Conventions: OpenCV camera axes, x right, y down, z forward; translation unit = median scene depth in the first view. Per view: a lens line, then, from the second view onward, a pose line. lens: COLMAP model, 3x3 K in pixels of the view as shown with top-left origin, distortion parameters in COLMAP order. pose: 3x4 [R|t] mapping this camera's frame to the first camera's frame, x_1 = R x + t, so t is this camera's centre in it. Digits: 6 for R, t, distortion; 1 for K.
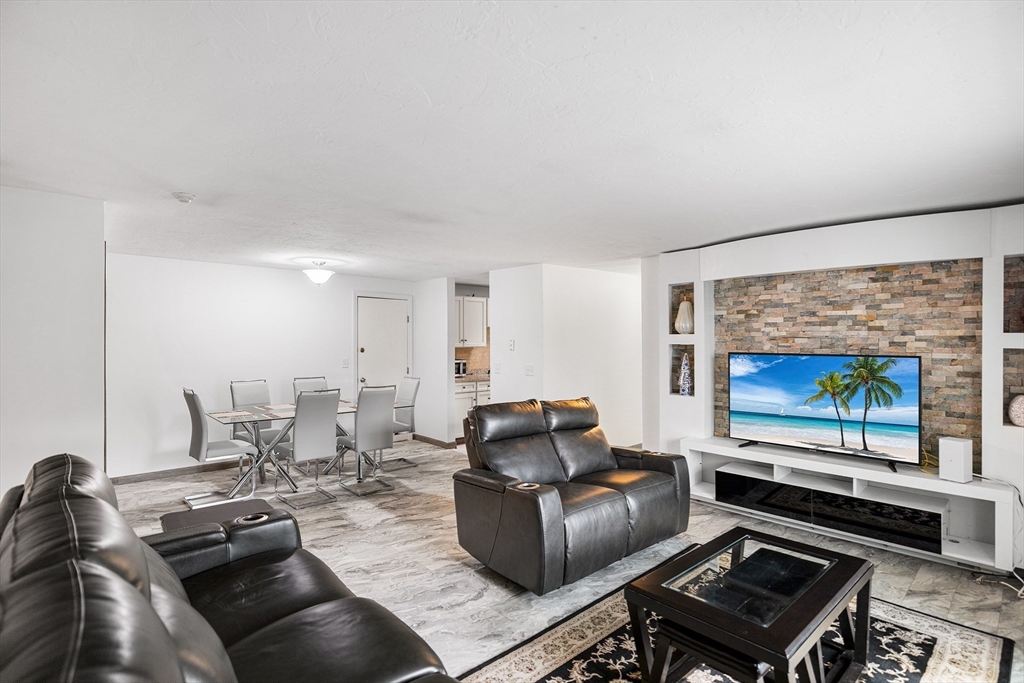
lens RADIAL K [[479.7, 0, 513.9], [0, 479.7, 334.4], [0, 0, 1]] dist [0.012478, 0.000115]
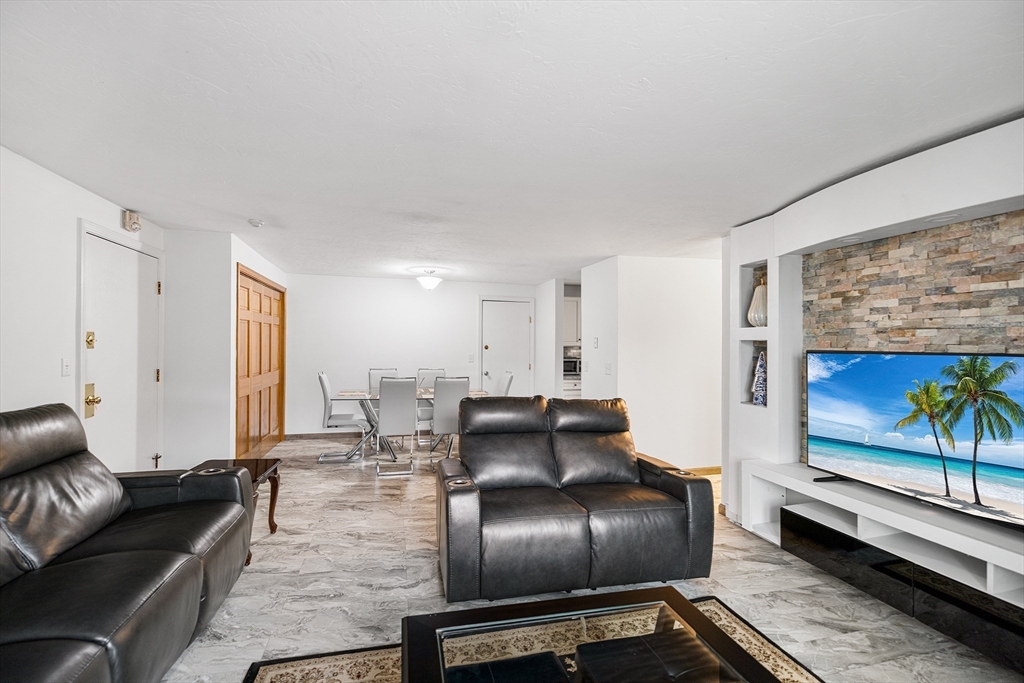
lens RADIAL K [[430.2, 0, 512.1], [0, 430.2, 341.5], [0, 0, 1]] dist [0.008228, 0.000280]
pose [[0.884571, 0.006363, -0.466363, 0.374077], [-0.004757, 0.999978, 0.004620, 0.024389], [0.466382, -0.001868, 0.884581, 0.220572]]
